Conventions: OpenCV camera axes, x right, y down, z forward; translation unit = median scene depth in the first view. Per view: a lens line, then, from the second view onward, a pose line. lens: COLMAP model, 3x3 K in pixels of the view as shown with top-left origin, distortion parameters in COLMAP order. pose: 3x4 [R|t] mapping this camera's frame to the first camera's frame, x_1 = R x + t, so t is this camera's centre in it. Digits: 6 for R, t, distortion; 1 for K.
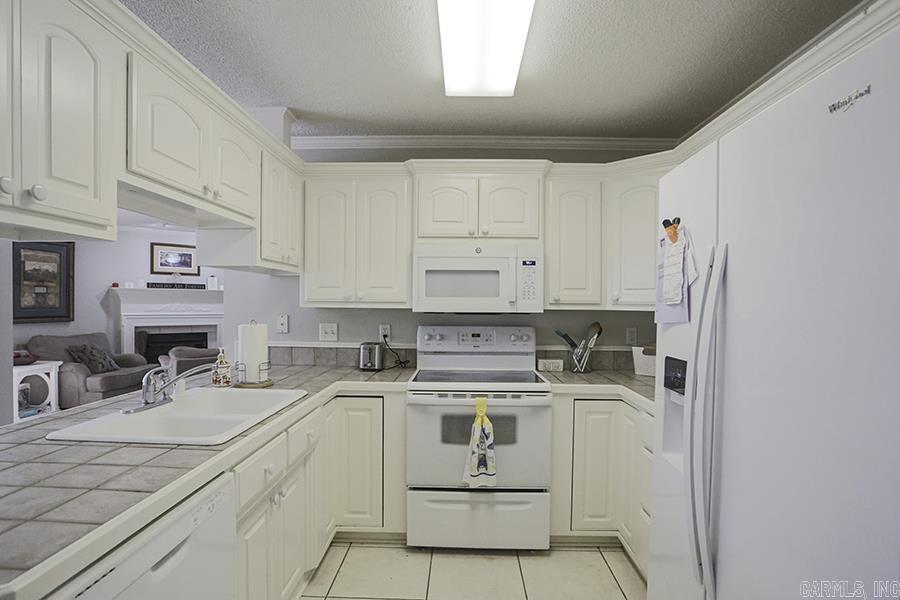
lens RADIAL K [[475.7, 0, 452.1], [0, 475.7, 313.6], [0, 0, 1]] dist [-0.086016, 0.037357]
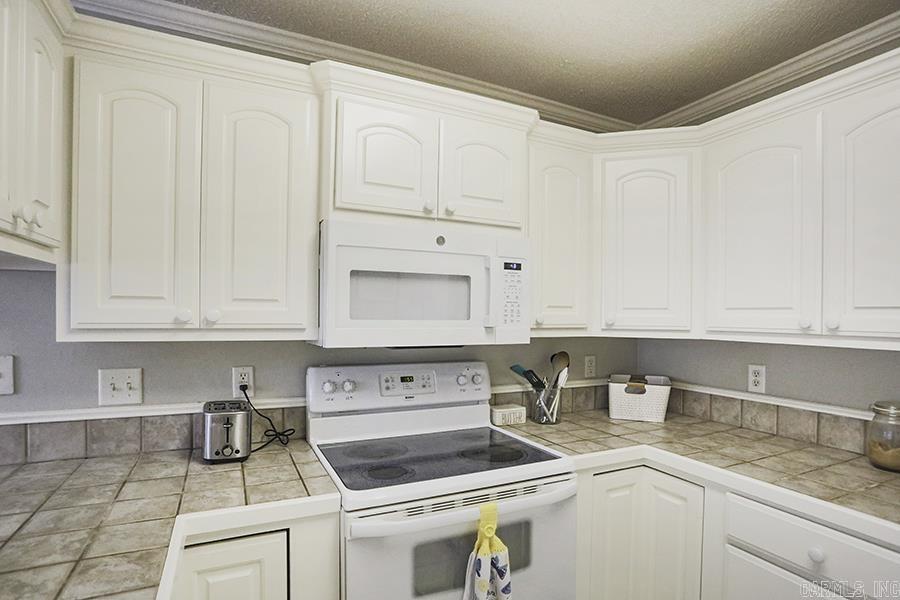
lens RADIAL K [[467.1, 0, 454.8], [0, 467.1, 320.3], [0, 0, 1]] dist [-0.082047, 0.037223]
pose [[0.883602, -0.003218, 0.468228, -0.198502], [0.003131, 0.999995, 0.000965, -0.034620], [-0.468229, 0.000614, 0.883607, 0.478102]]
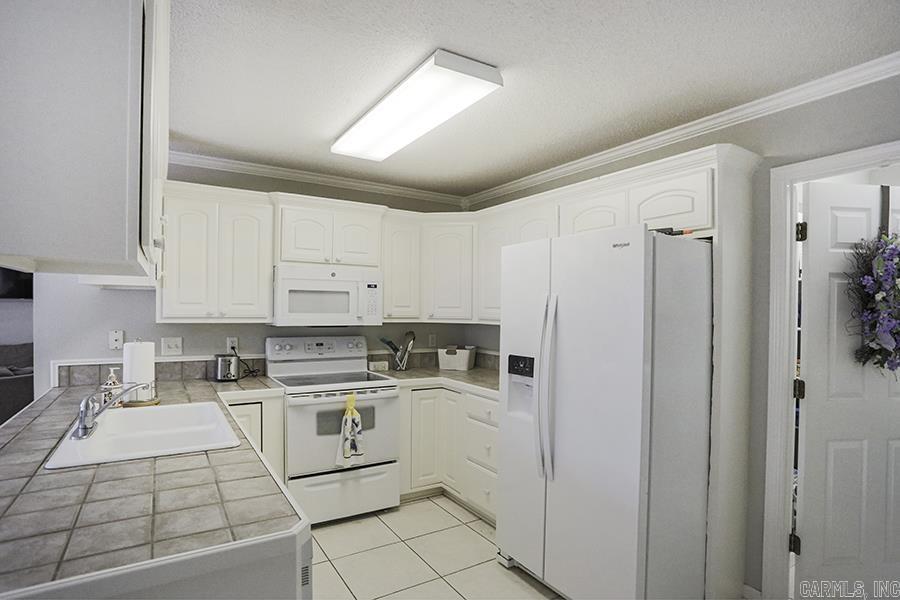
lens RADIAL K [[475.7, 0, 452.1], [0, 475.7, 313.6], [0, 0, 1]] dist [-0.086016, 0.037357]
pose [[0.827684, -0.003001, 0.561186, -0.369028], [0.004277, 0.999990, -0.000961, -0.031017], [-0.561177, 0.003196, 0.827689, -0.166087]]
